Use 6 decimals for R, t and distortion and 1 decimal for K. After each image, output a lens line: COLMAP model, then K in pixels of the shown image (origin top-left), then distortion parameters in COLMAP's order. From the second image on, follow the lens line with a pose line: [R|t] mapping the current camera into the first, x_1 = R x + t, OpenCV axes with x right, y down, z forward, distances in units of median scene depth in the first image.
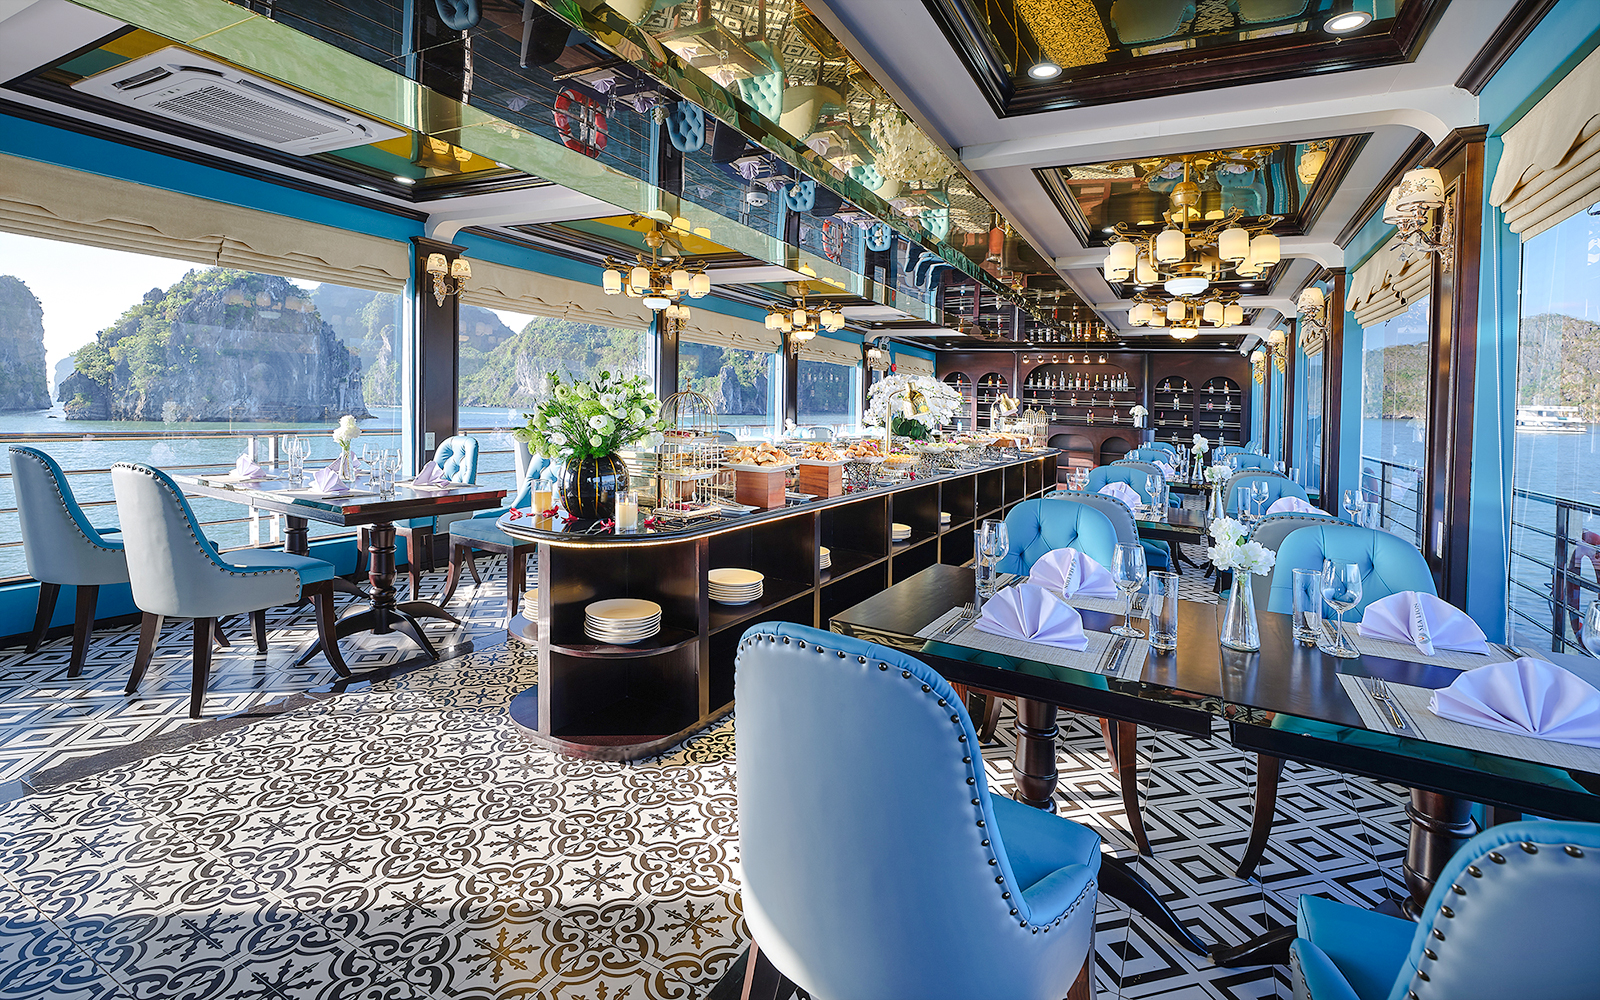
lens RADIAL K [[733.2, 0, 800.0], [0, 733.2, 523.5], [0, 0, 1]] dist [0.000845, -0.000018]
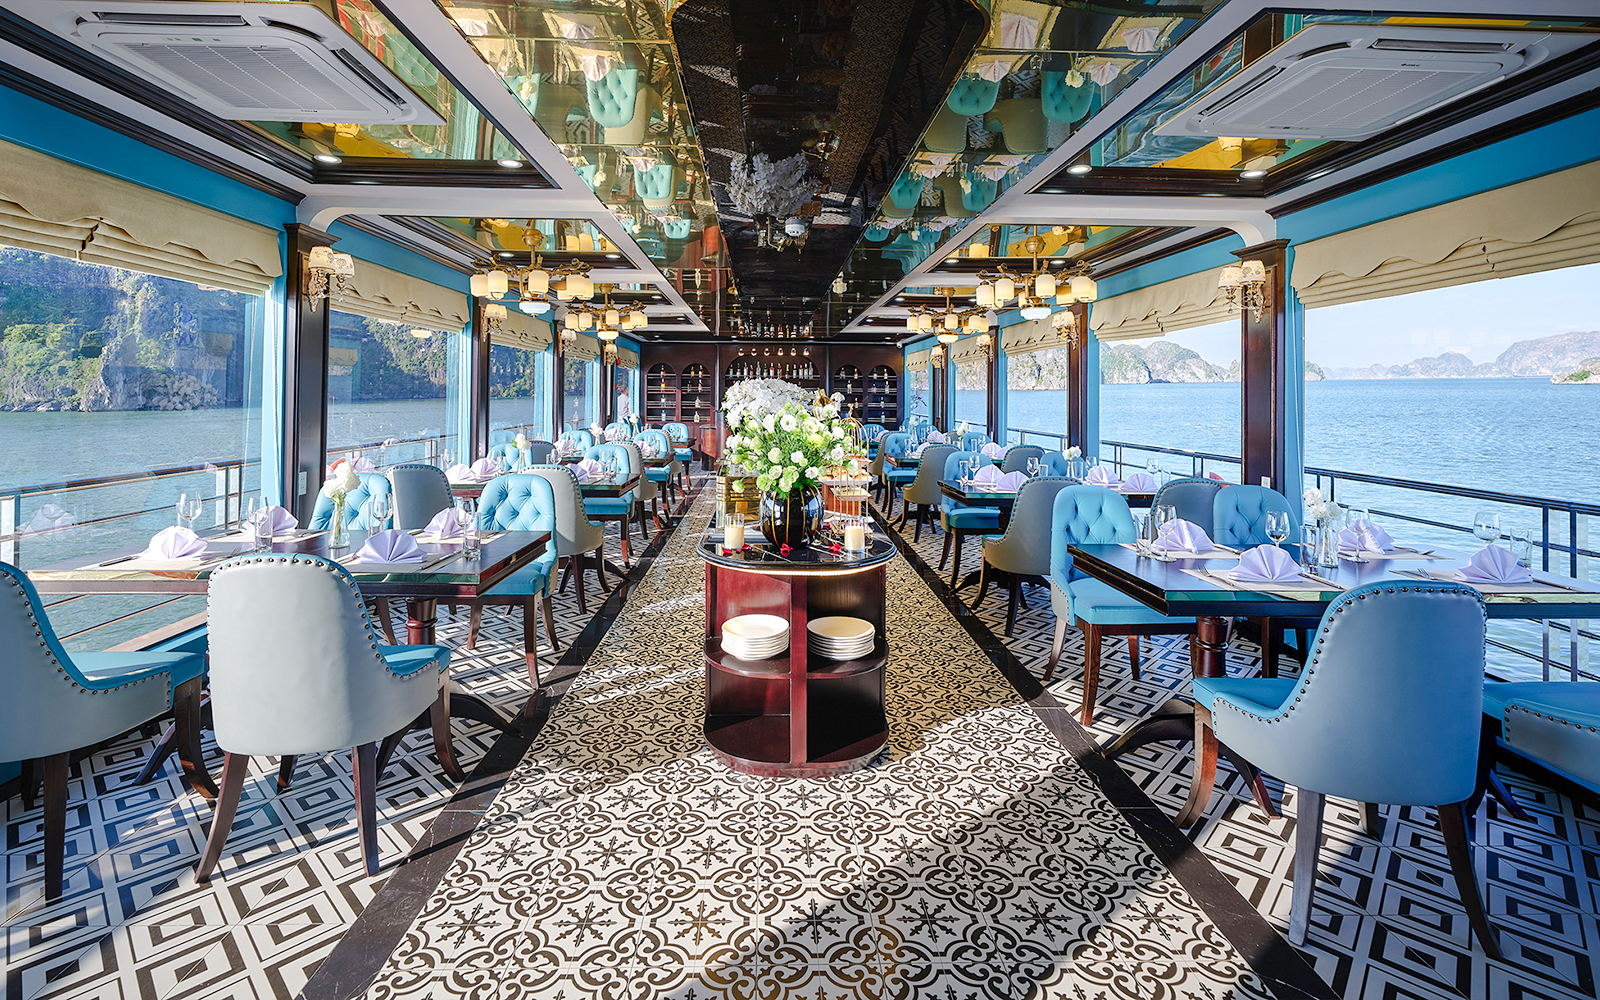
lens RADIAL K [[761.8, 0, 800.0], [0, 761.8, 500.0], [0, 0, 1]] dist [0.001586, -0.000215]
pose [[0.856869, -0.103272, 0.505085, -0.205894], [0.109478, 0.993836, 0.017477, -0.022914], [-0.503777, 0.040320, 0.862893, 0.019243]]
